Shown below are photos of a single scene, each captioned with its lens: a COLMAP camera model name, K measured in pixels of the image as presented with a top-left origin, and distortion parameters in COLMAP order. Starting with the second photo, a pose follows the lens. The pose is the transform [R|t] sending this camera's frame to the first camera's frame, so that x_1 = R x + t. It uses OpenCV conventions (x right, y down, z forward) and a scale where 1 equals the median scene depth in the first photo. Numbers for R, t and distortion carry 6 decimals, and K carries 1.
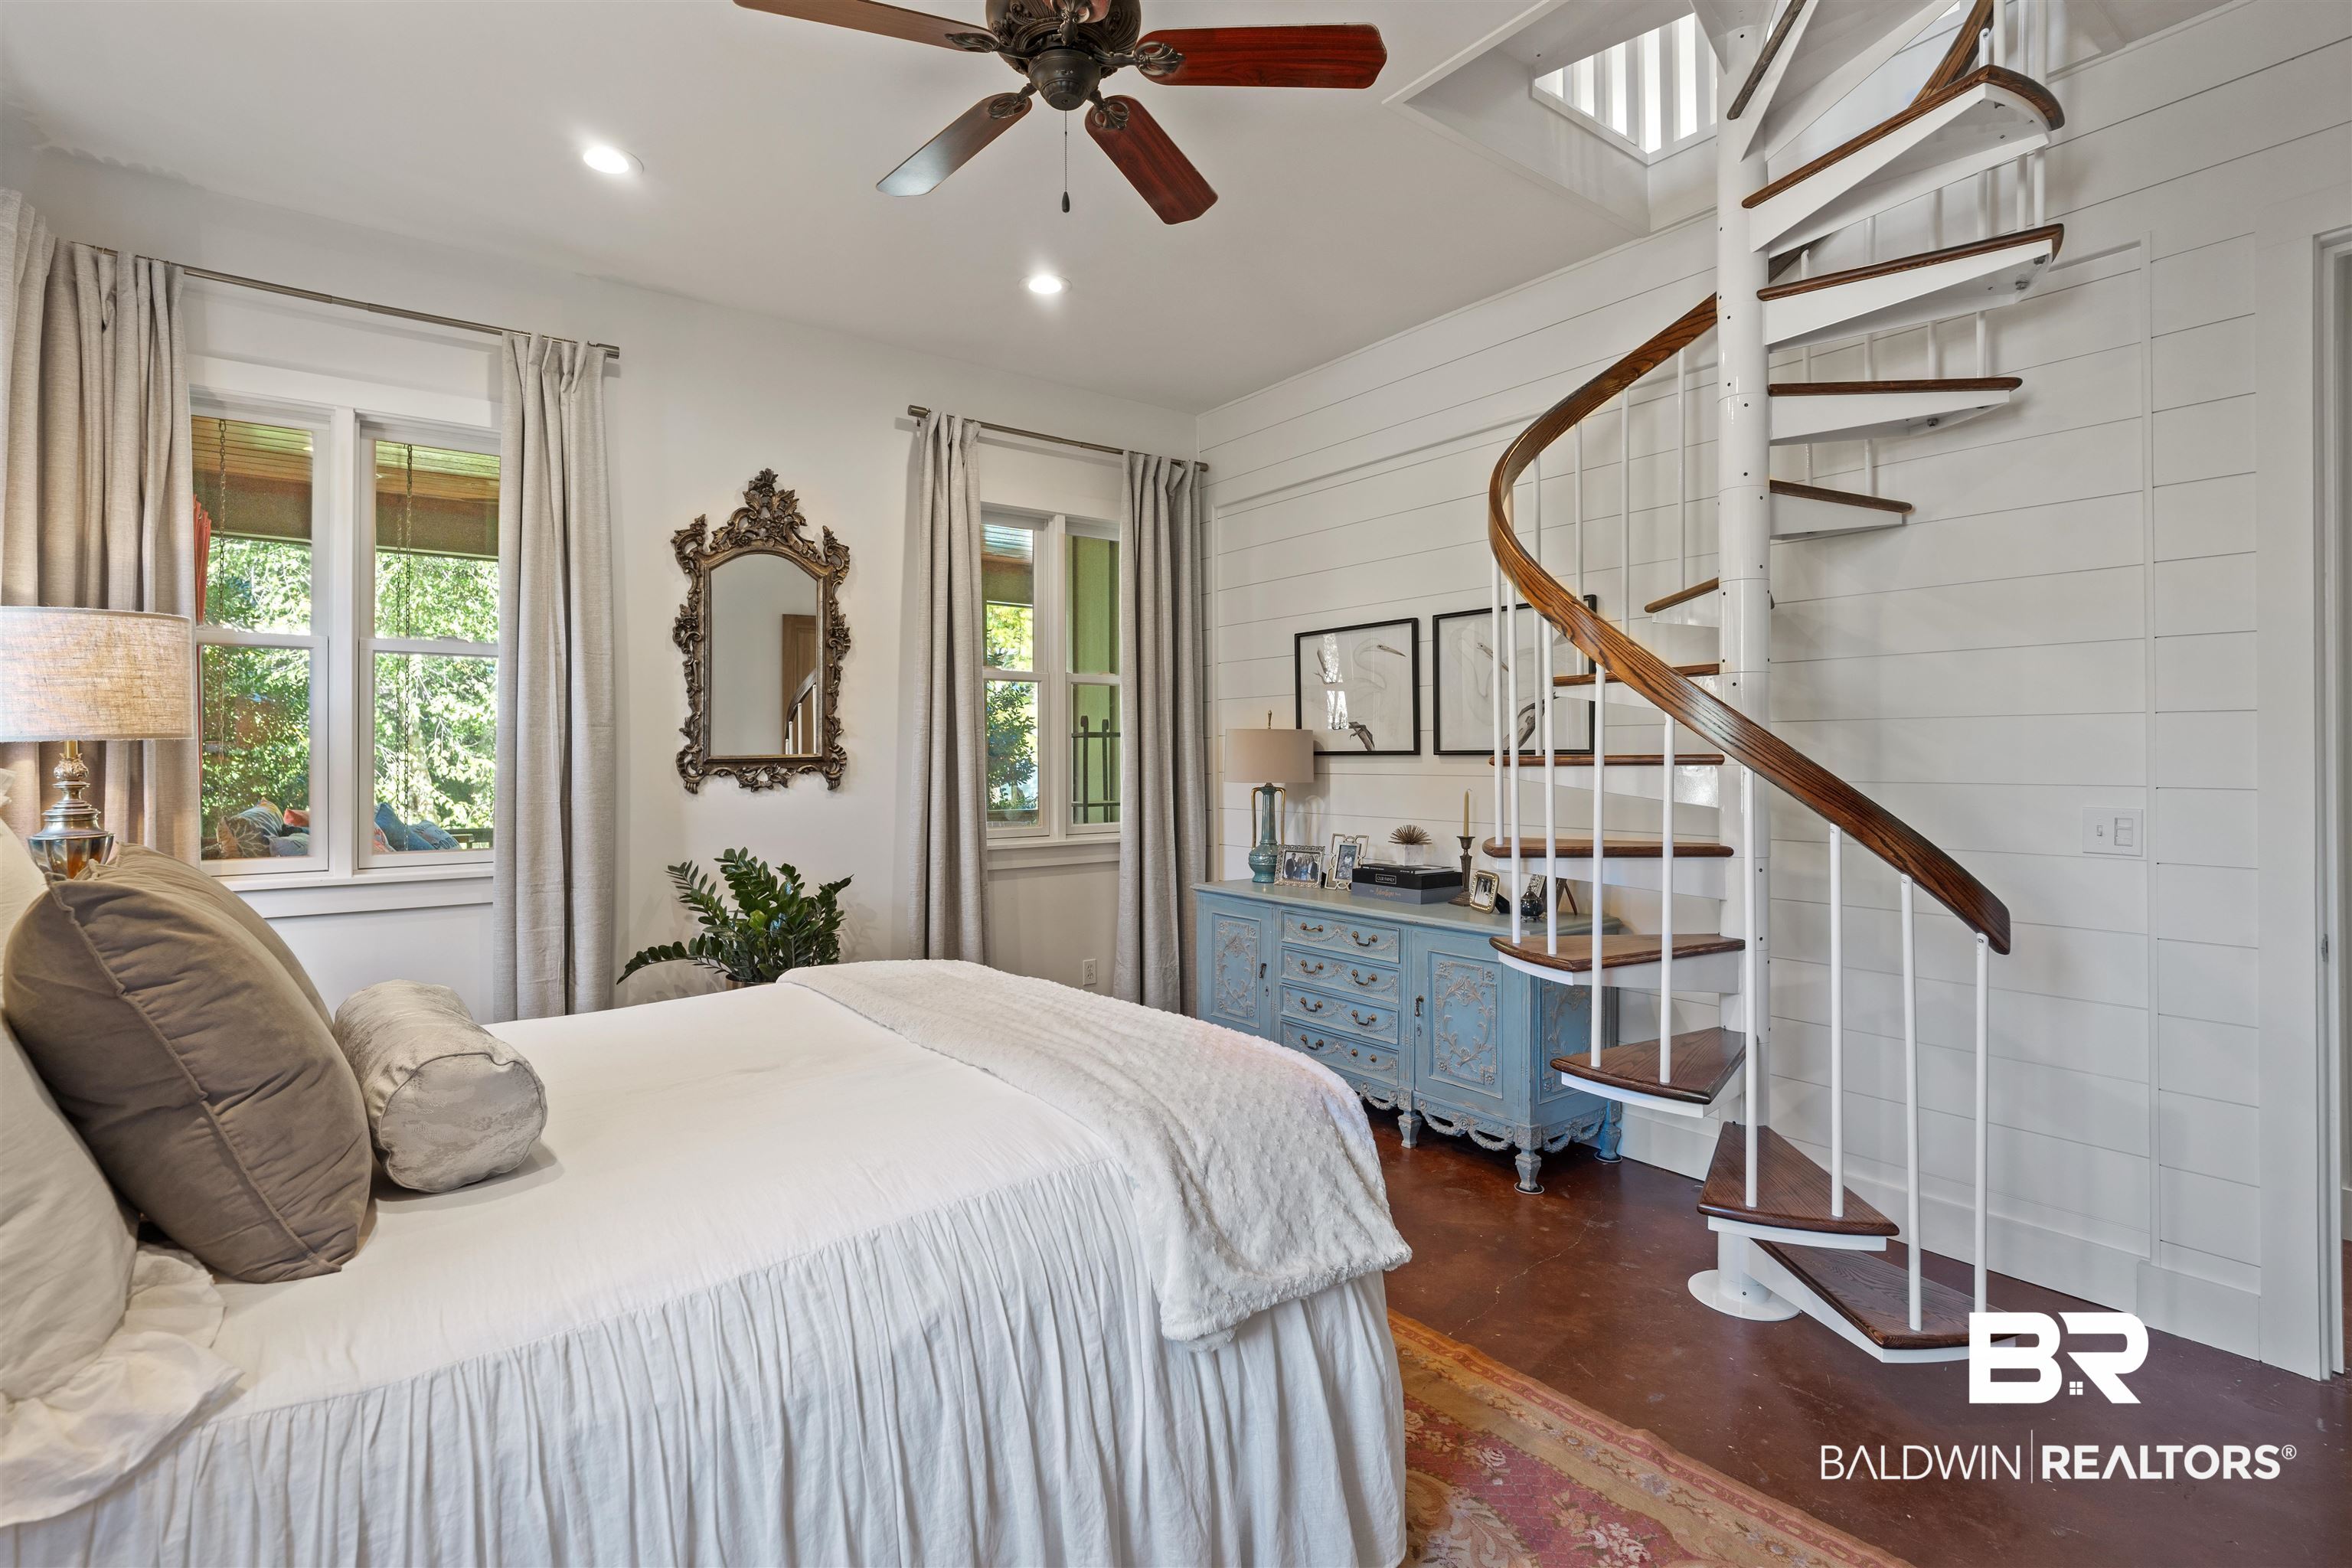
lens RADIAL K [[1127.5, 0, 1184.0], [0, 1127.5, 772.8], [0, 0, 1]] dist [-0.010683, 0.003550]
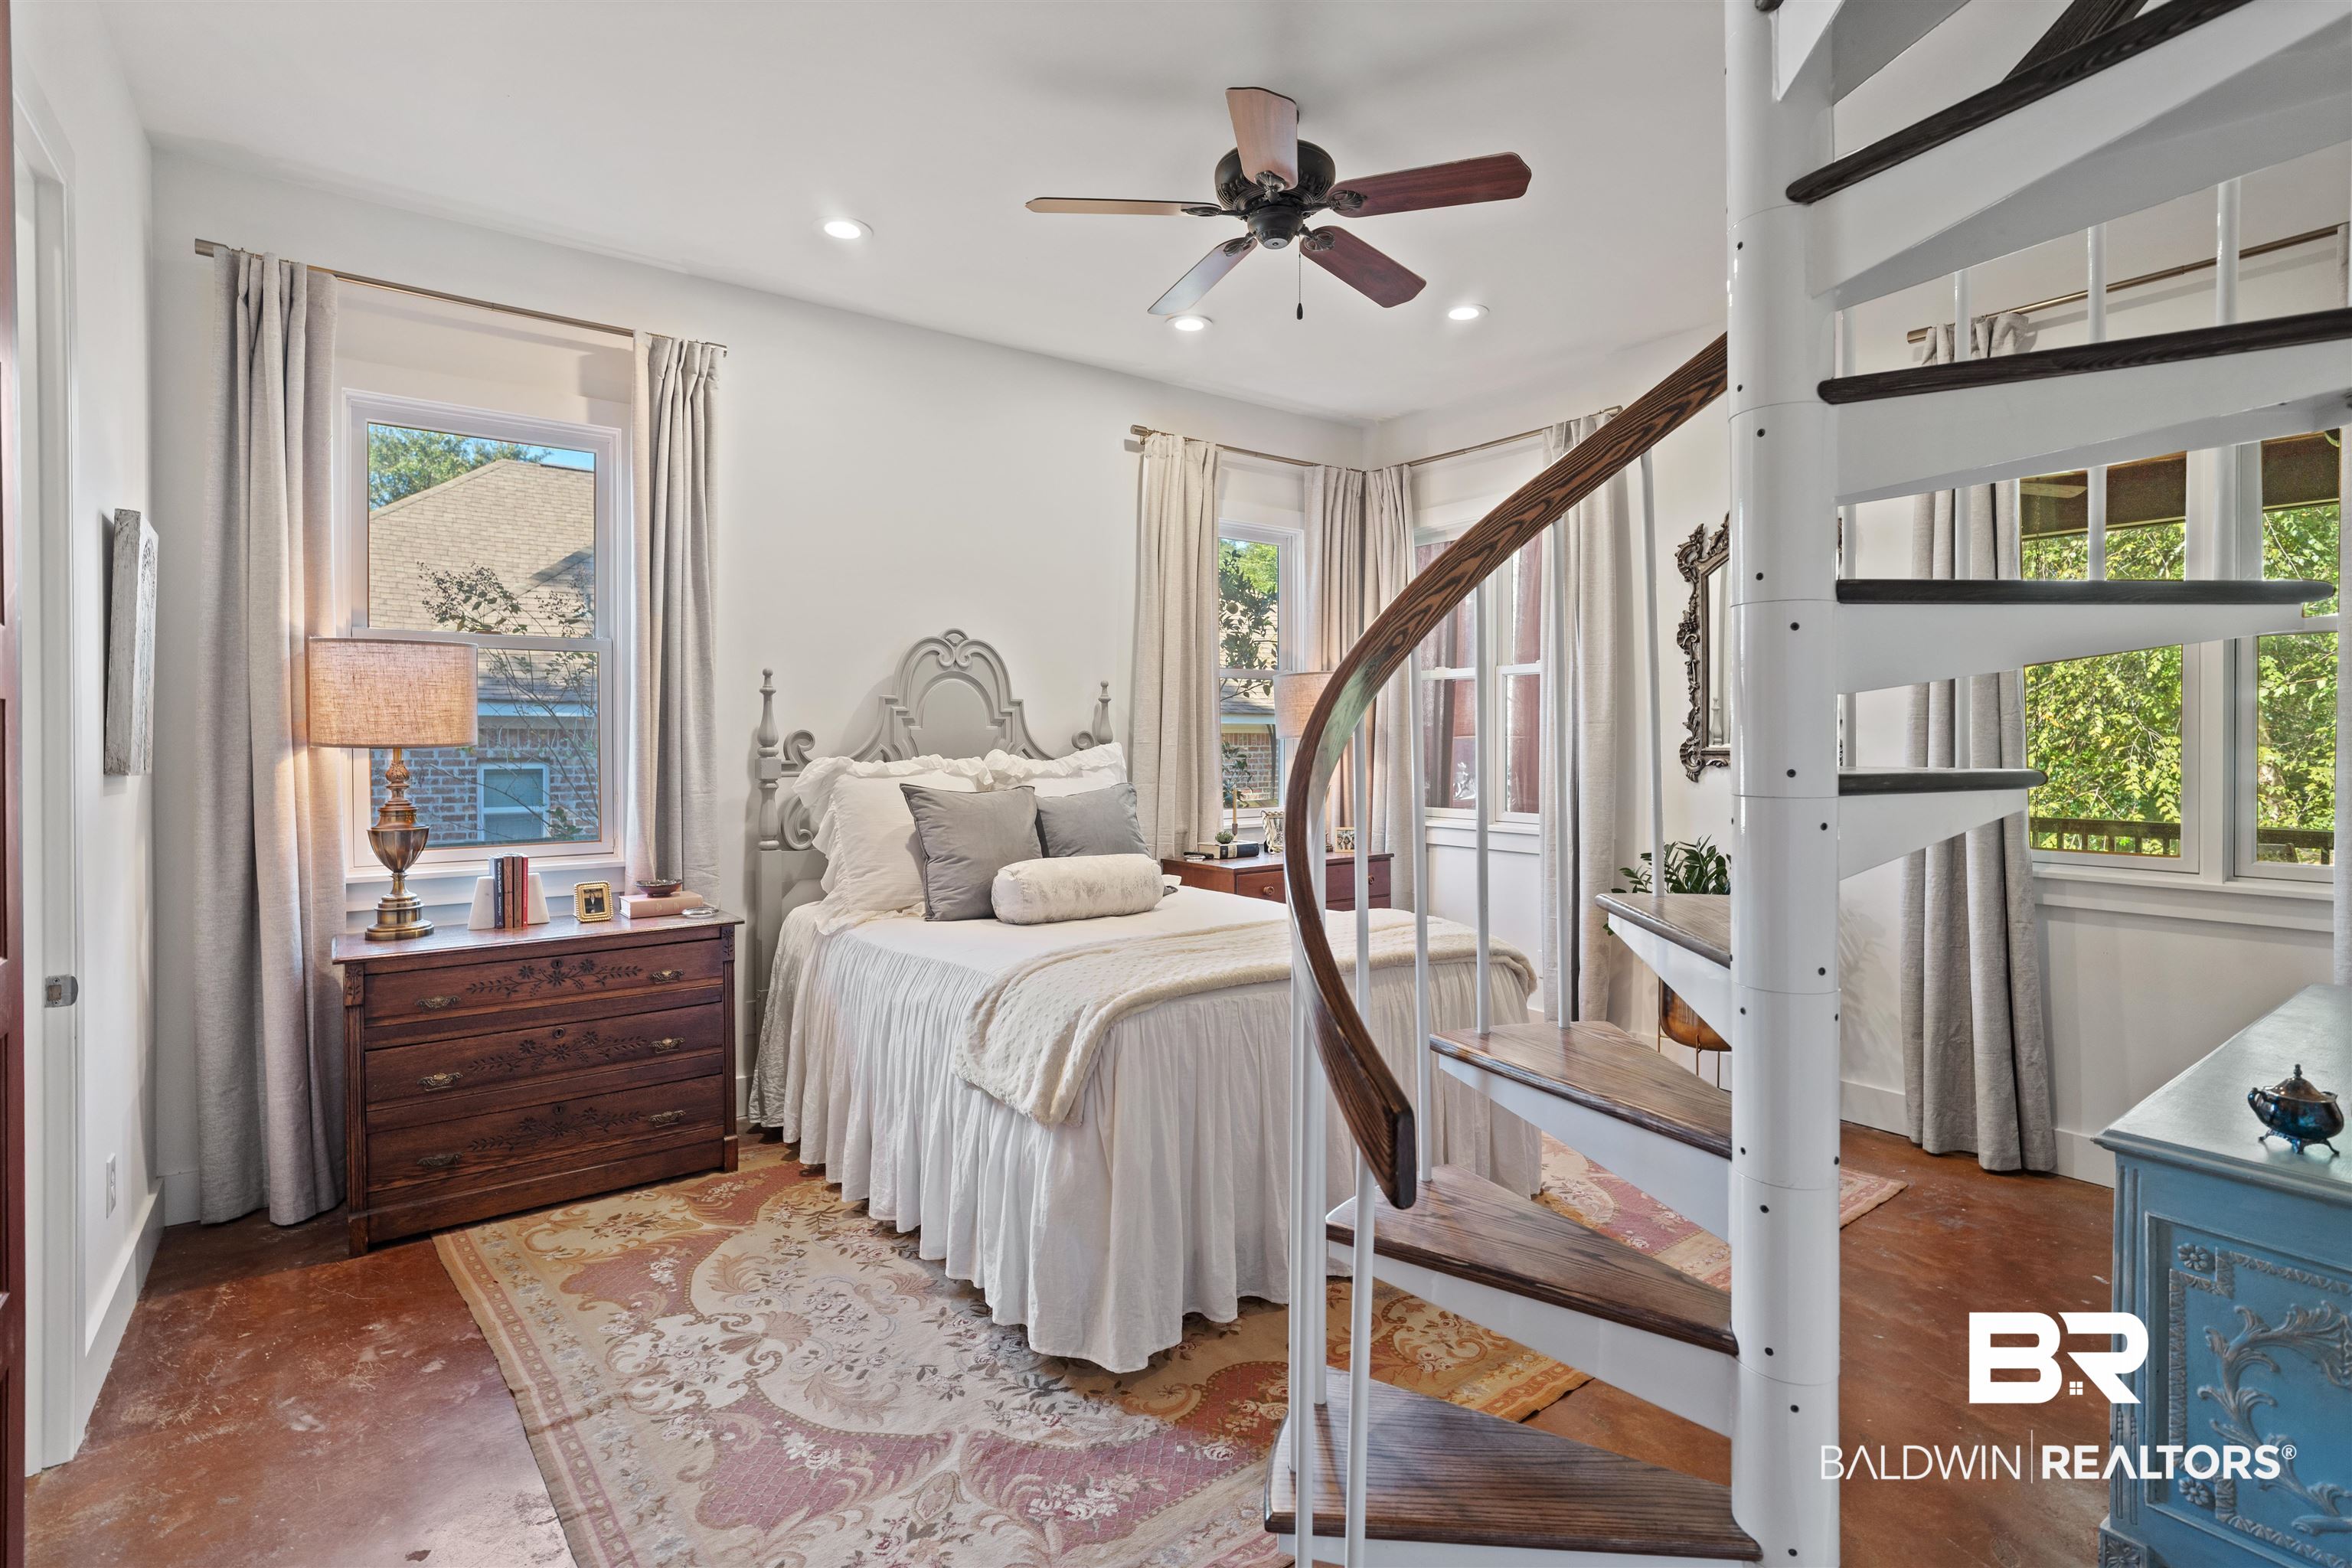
lens RADIAL K [[1127.5, 0, 1183.6], [0, 1127.5, 767.7], [0, 0, 1]] dist [-0.010683, 0.003550]
pose [[0.040034, 0.006252, -0.999179, 0.633460], [-0.010183, 0.999931, 0.005849, 0.003506], [0.999146, 0.009940, 0.040095, 0.466225]]
